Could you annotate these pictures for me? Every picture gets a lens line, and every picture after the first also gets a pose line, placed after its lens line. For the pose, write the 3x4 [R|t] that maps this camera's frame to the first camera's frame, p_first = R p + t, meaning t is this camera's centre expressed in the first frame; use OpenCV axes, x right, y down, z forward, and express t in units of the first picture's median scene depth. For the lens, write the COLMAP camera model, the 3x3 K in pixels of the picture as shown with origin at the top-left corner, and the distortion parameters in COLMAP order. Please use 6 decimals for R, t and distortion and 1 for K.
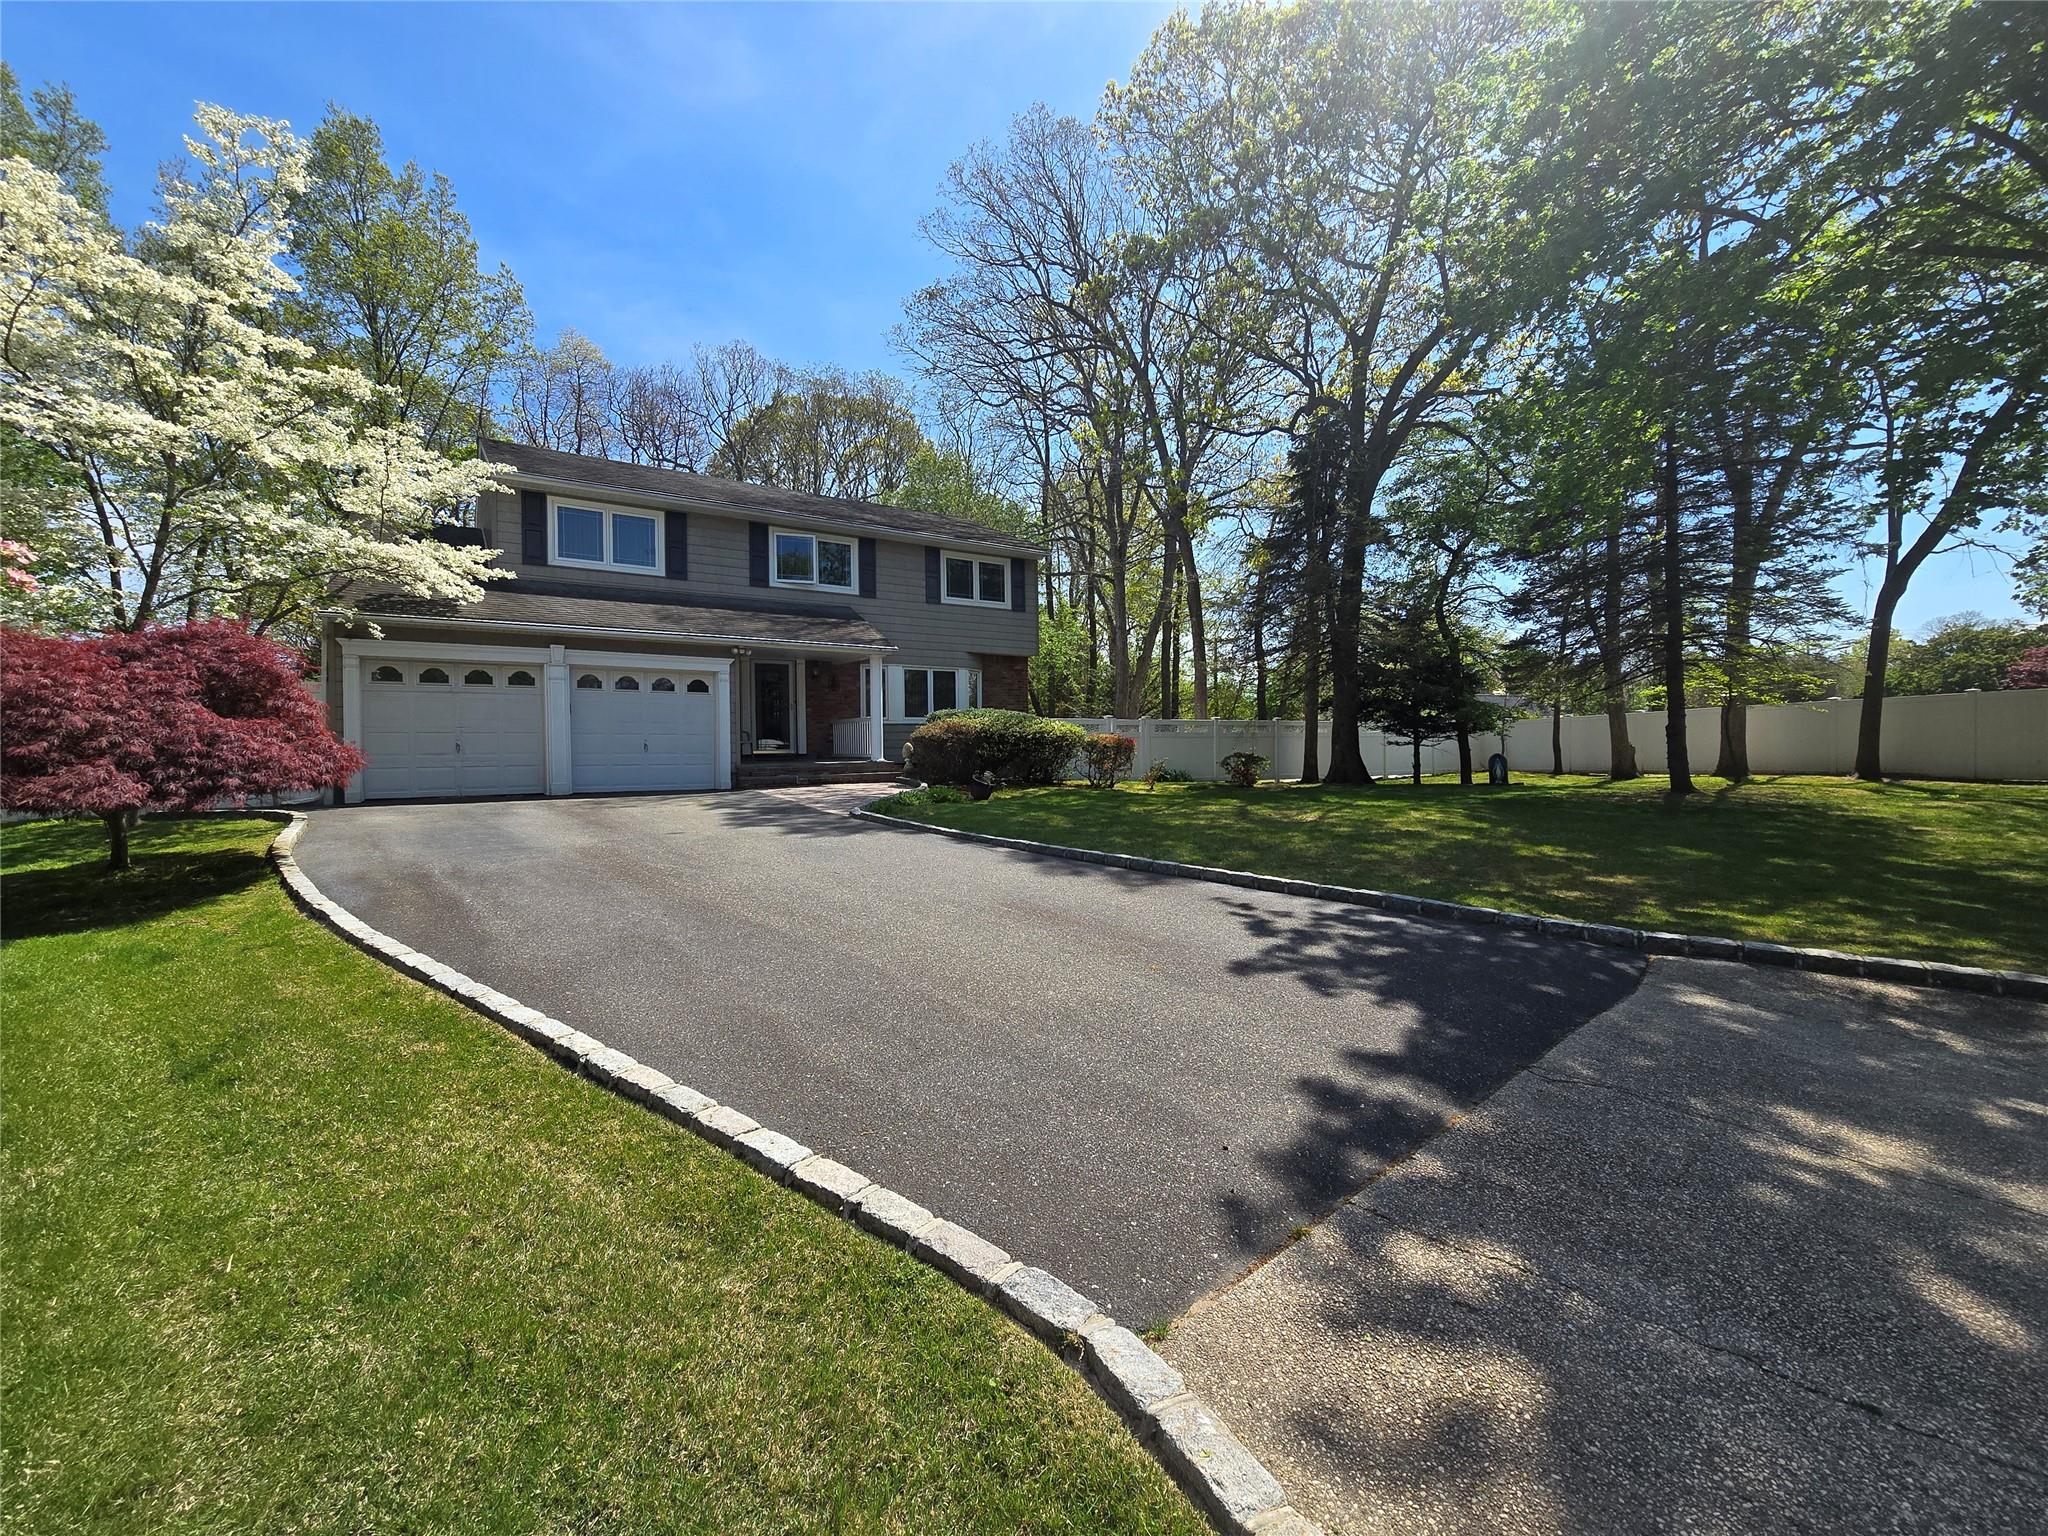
lens RADIAL K [[838.7, 0, 1026.2], [0, 838.7, 757.1], [0, 0, 1]] dist [-0.006759, 0.003099]
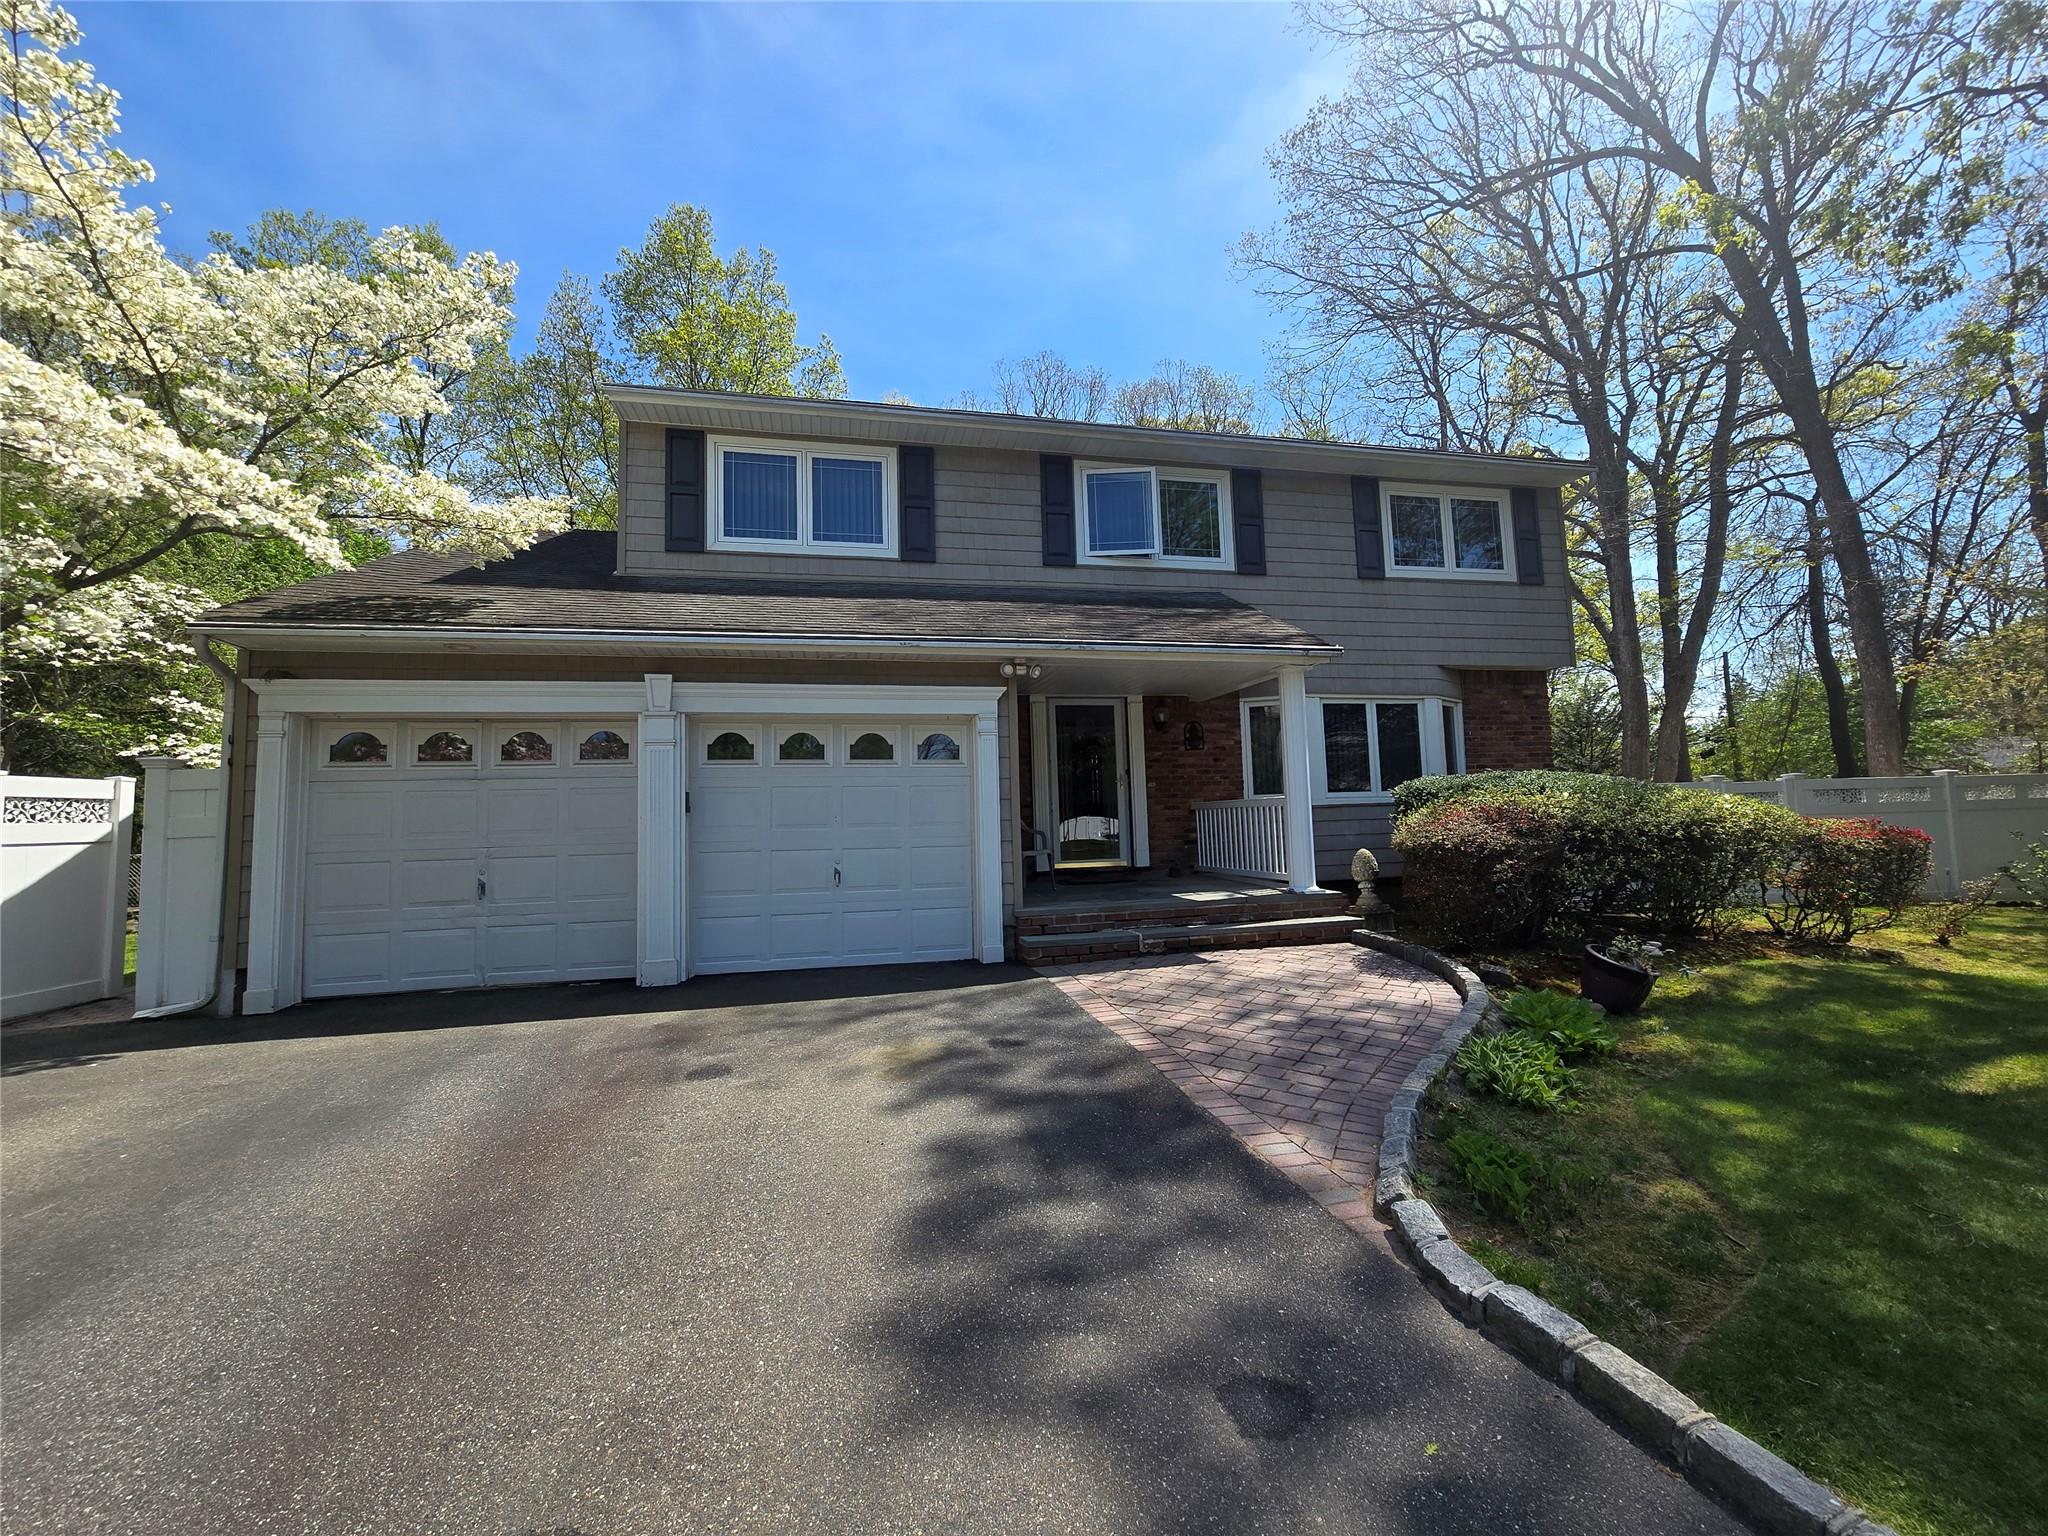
lens RADIAL K [[838.7, 0, 1026.2], [0, 838.7, 757.1], [0, 0, 1]] dist [-0.006759, 0.003099]
pose [[0.930128, -0.044760, -0.364498, -0.168218], [0.015353, 0.996416, -0.083182, -0.038003], [0.366915, 0.071773, 0.927482, 0.574177]]
